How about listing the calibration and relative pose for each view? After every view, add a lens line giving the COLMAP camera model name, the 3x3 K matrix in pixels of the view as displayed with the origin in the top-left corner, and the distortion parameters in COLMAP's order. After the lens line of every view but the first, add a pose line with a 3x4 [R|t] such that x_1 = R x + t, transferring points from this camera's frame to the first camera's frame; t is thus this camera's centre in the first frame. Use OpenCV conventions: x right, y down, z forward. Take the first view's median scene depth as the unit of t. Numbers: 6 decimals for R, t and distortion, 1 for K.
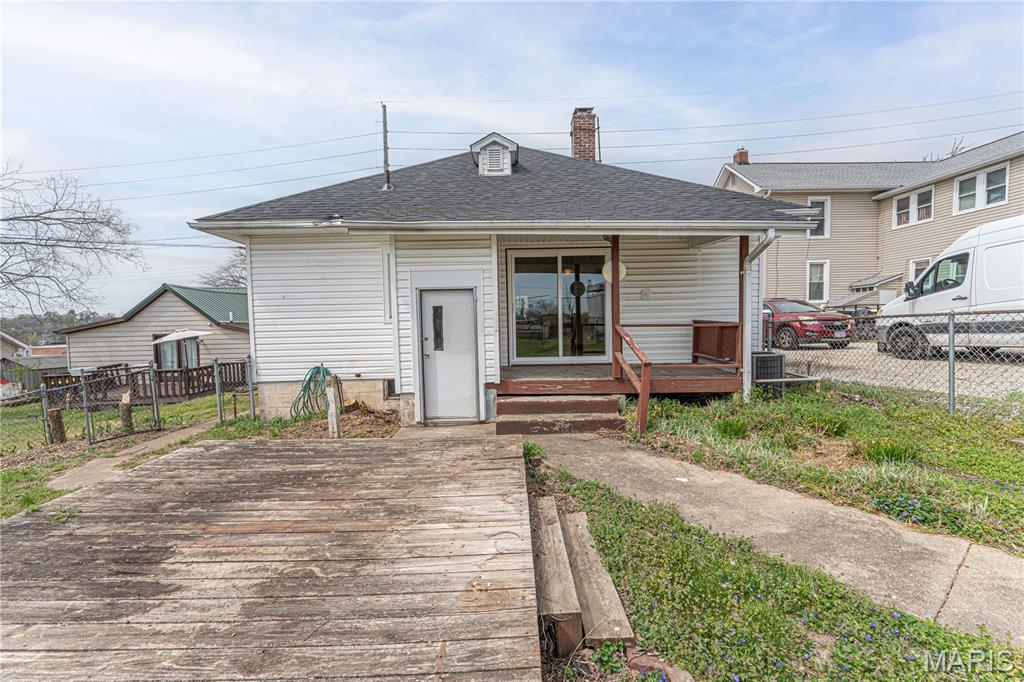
lens RADIAL K [[409.0, 0, 507.8], [0, 409.0, 339.6], [0, 0, 1]] dist [-0.002136, -0.000059]
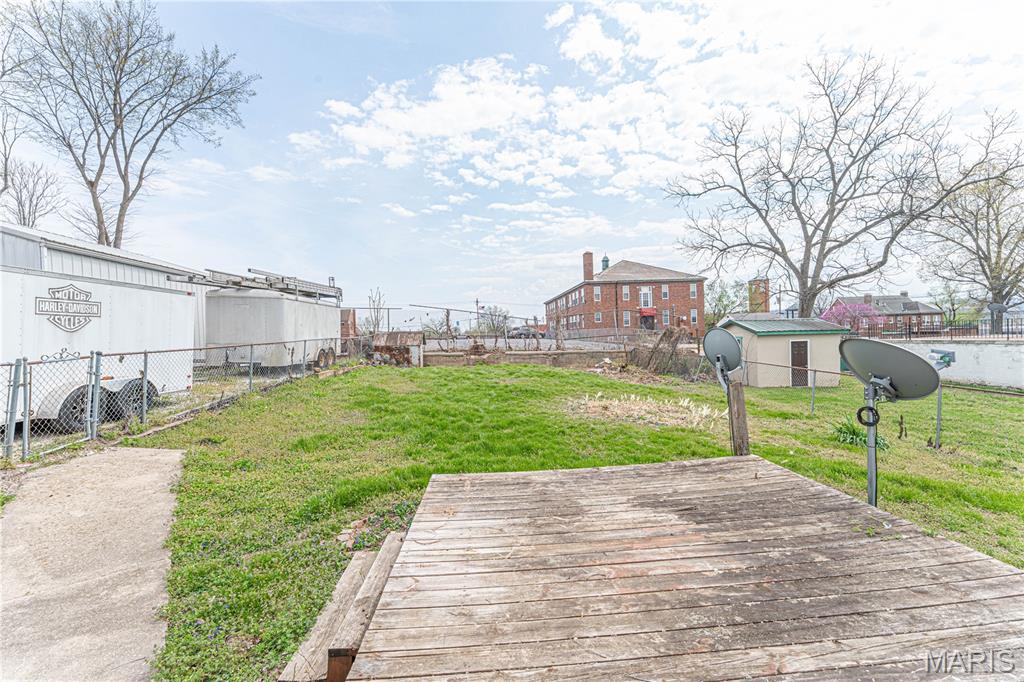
lens RADIAL K [[424.7, 0, 512.0], [0, 424.7, 341.0], [0, 0, 1]] dist [0.000220, 0.000009]
pose [[-0.996203, 0.058331, -0.064625, -0.089899], [0.054657, 0.996864, 0.057234, -0.065333], [0.067761, 0.053484, -0.996267, 0.954243]]
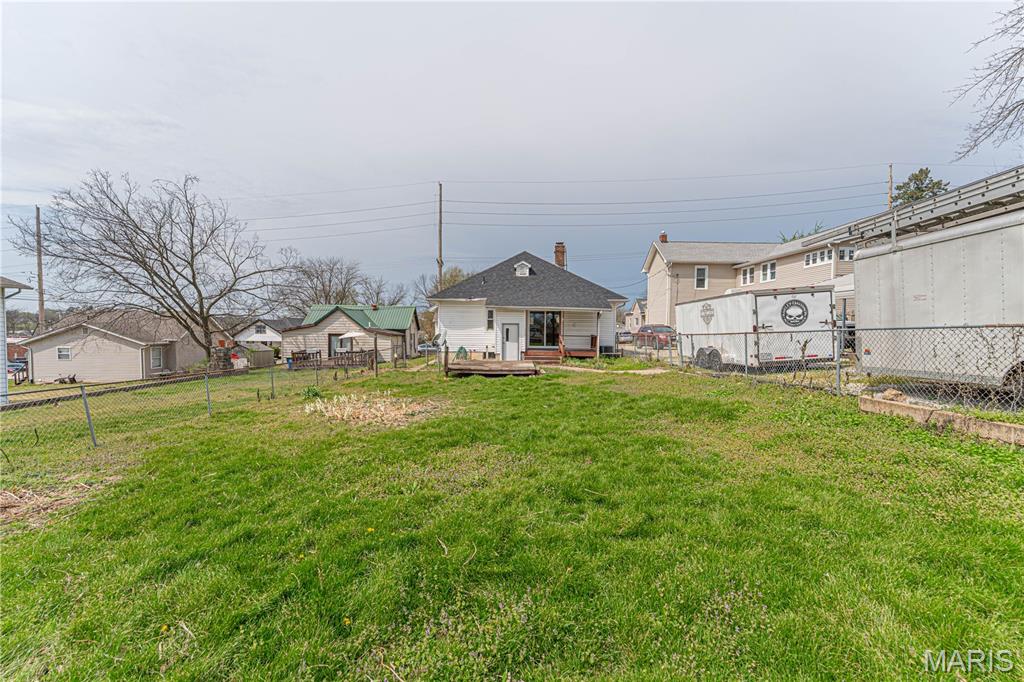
lens RADIAL K [[409.0, 0, 507.8], [0, 409.0, 339.6], [0, 0, 1]] dist [-0.002136, -0.000059]
pose [[0.999518, 0.029804, -0.008722, -0.137703], [-0.029962, 0.999378, -0.018585, 0.073482], [0.008162, 0.018837, 0.999789, -2.401035]]
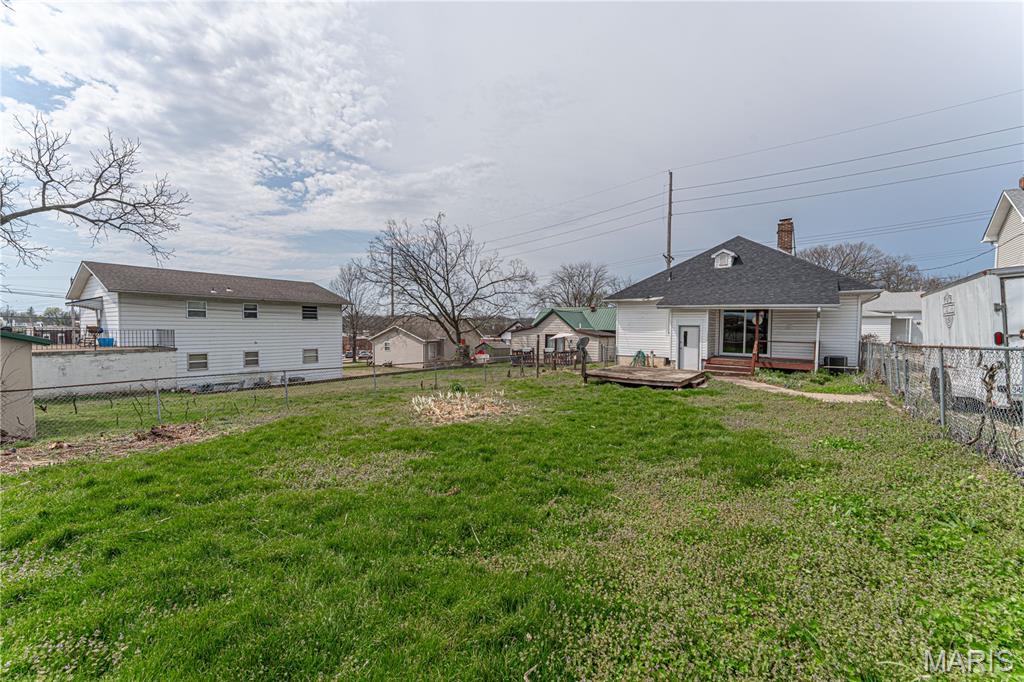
lens RADIAL K [[409.0, 0, 507.8], [0, 409.0, 339.6], [0, 0, 1]] dist [-0.002136, -0.000059]
pose [[0.796931, 0.046347, -0.602290, 0.574620], [-0.050443, 0.998676, 0.010106, 0.010818], [0.601961, 0.022327, 0.798213, -2.083612]]
